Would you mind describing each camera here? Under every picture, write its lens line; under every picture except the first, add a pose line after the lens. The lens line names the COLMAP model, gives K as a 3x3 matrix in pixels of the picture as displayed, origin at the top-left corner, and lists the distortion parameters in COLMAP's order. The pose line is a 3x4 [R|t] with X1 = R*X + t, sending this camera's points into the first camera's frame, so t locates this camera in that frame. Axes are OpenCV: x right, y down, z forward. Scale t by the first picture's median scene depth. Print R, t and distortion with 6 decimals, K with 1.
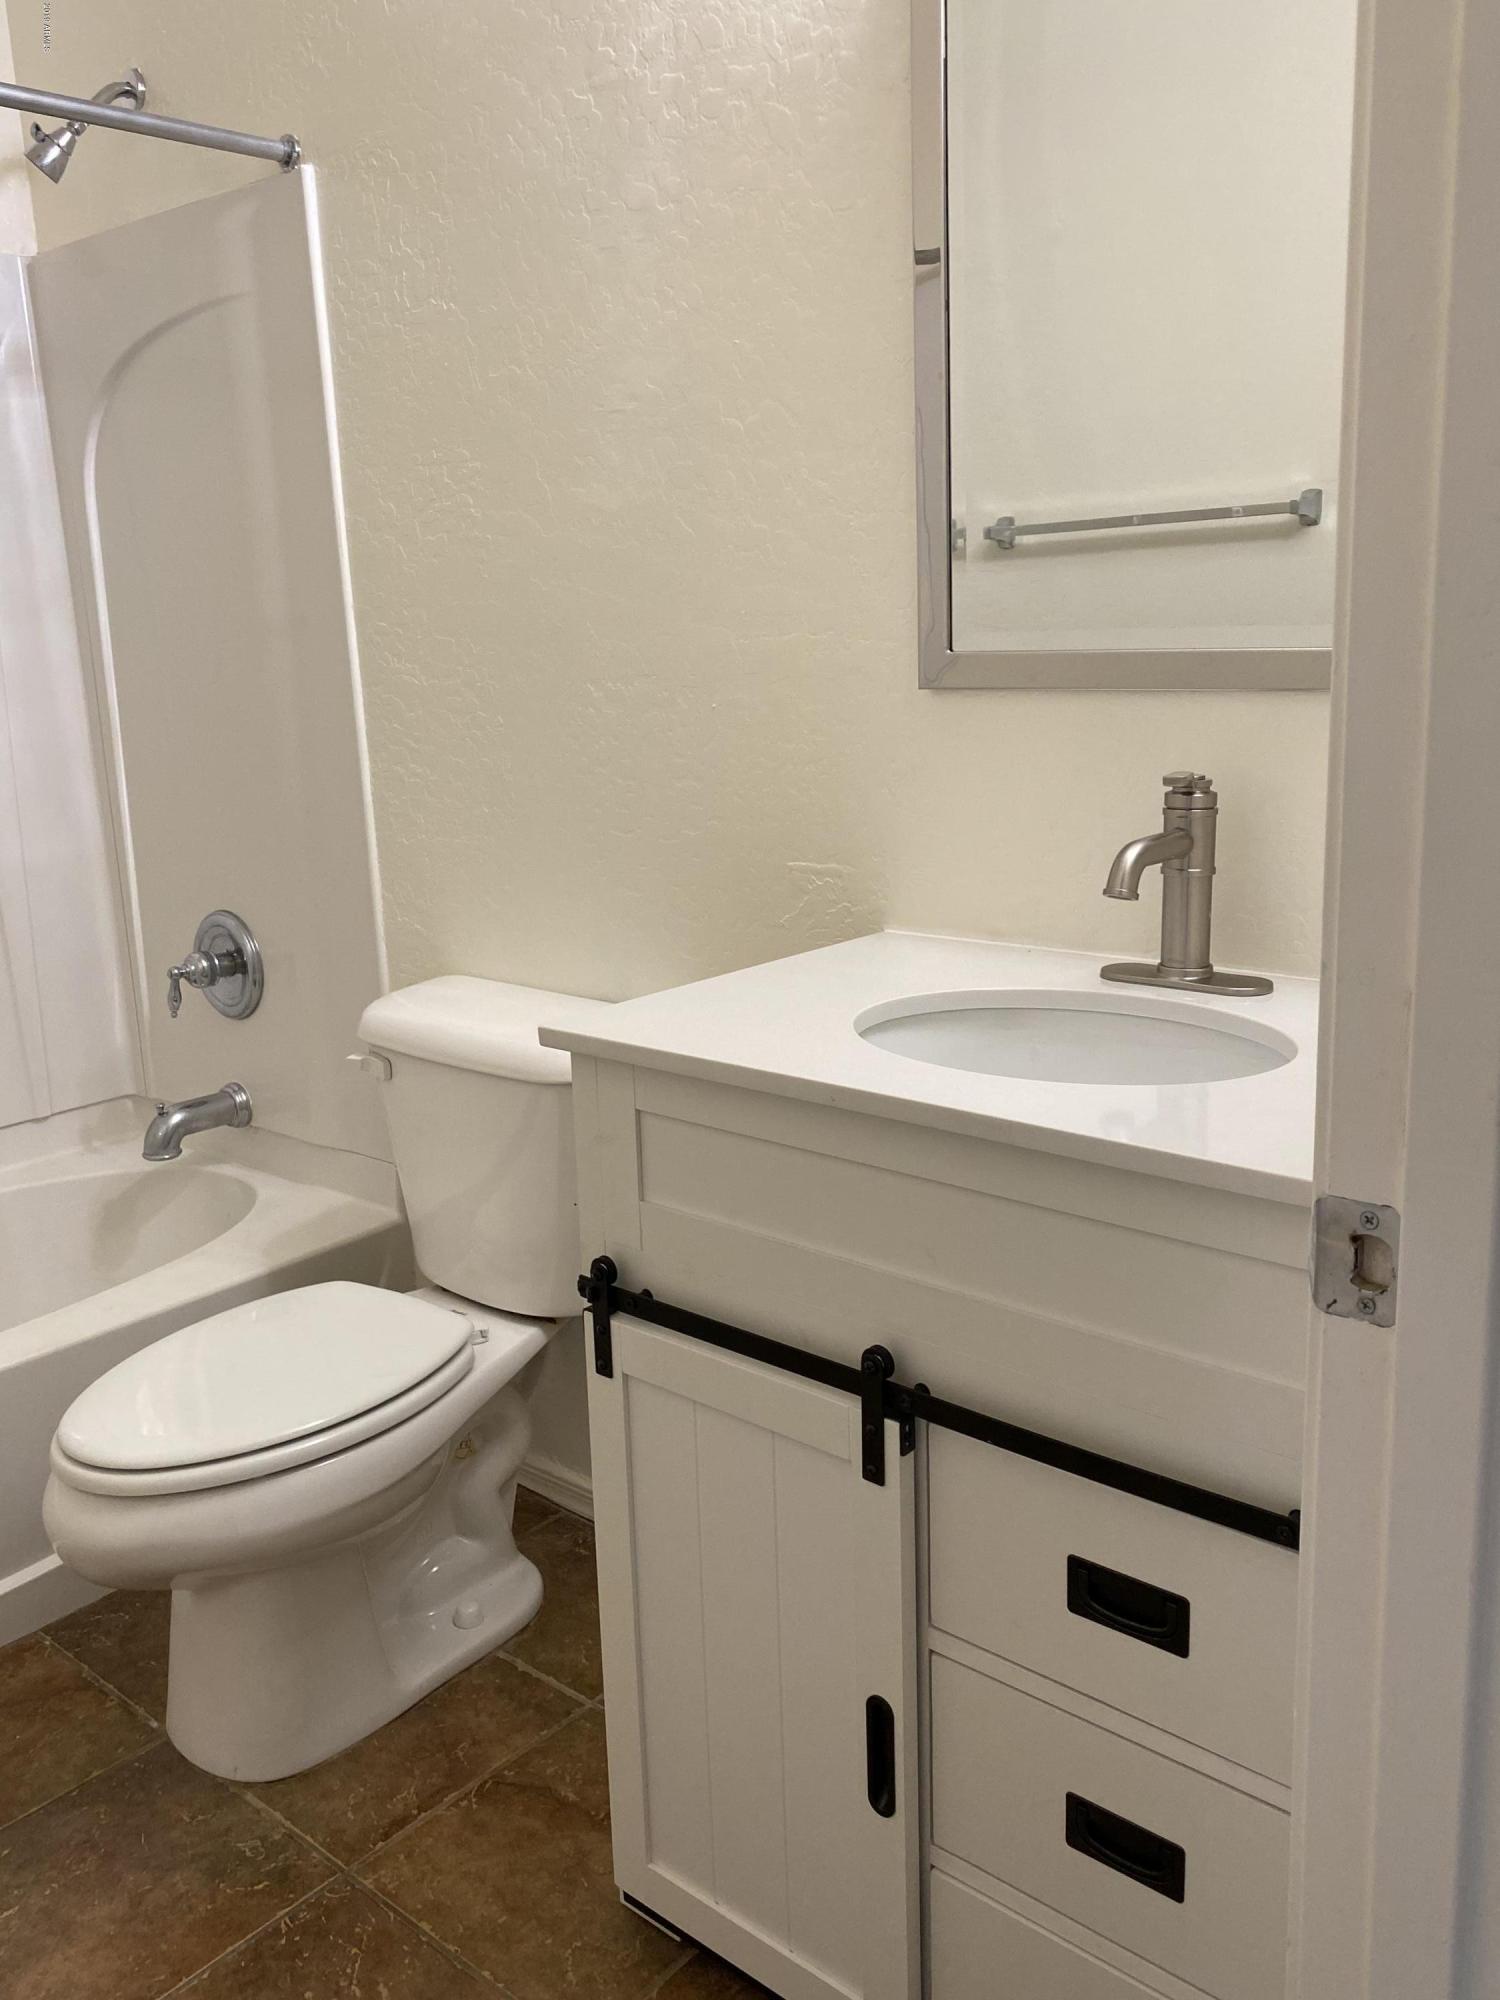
lens RADIAL K [[1674.7, 0, 750.0], [0, 1674.7, 1000.0], [0, 0, 1]] dist [0.010217, -0.001187]
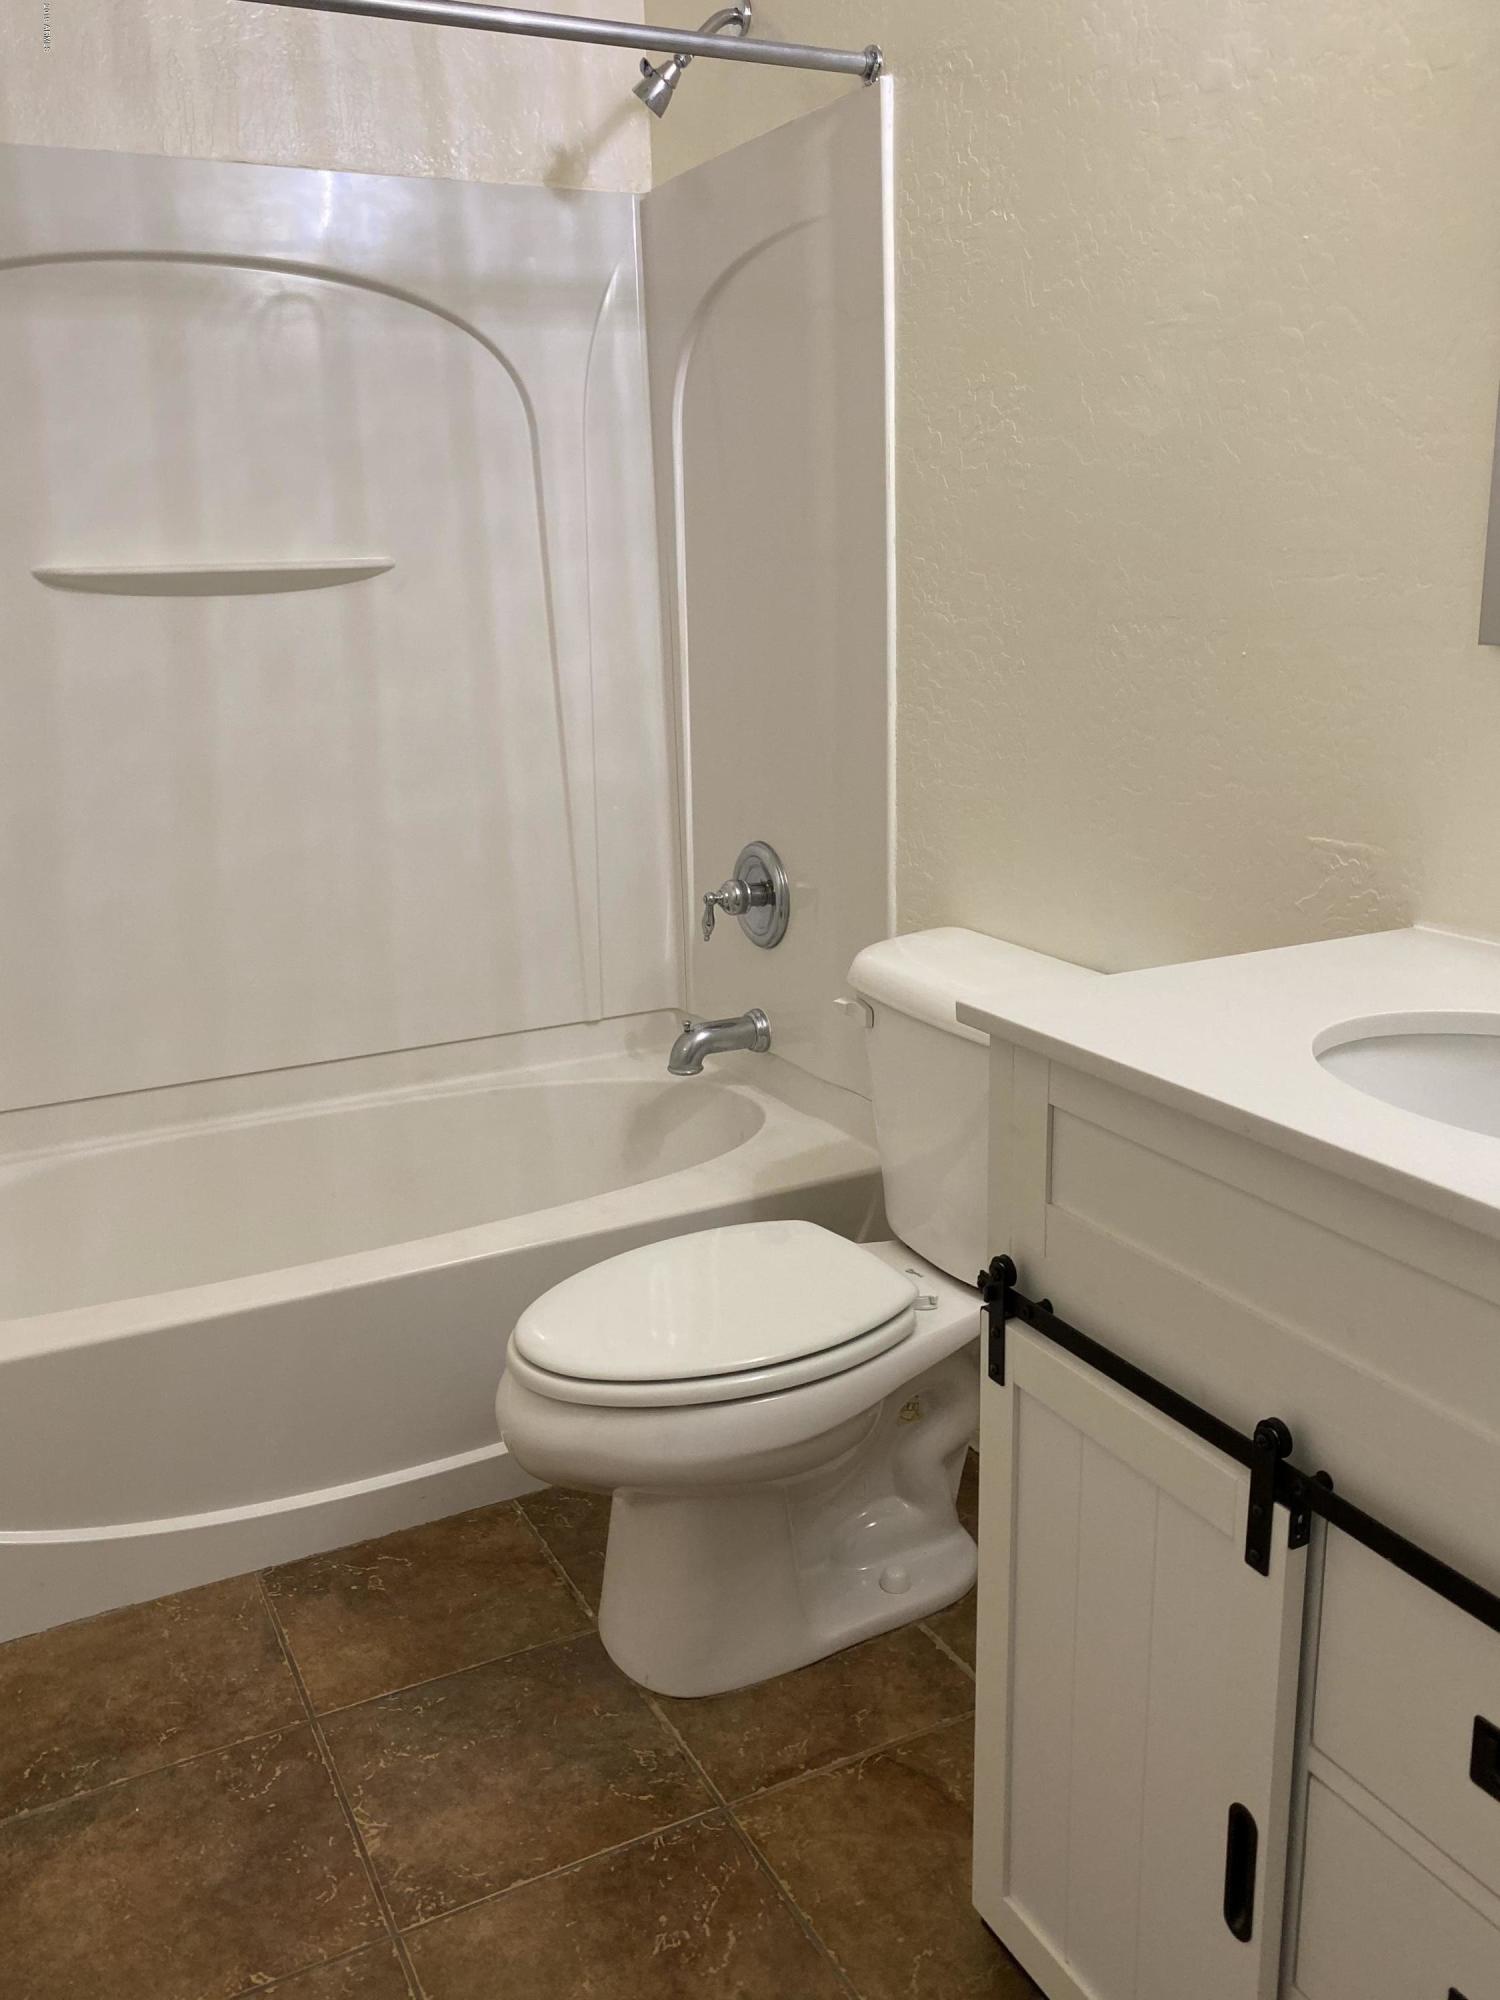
lens RADIAL K [[1674.7, 0, 750.0], [0, 1674.7, 1000.0], [0, 0, 1]] dist [0.010217, -0.001187]
pose [[0.925206, 0.107644, -0.363877, 0.079743], [-0.091648, 0.993921, 0.060998, -0.024073], [0.368231, -0.023087, 0.929448, 0.070137]]
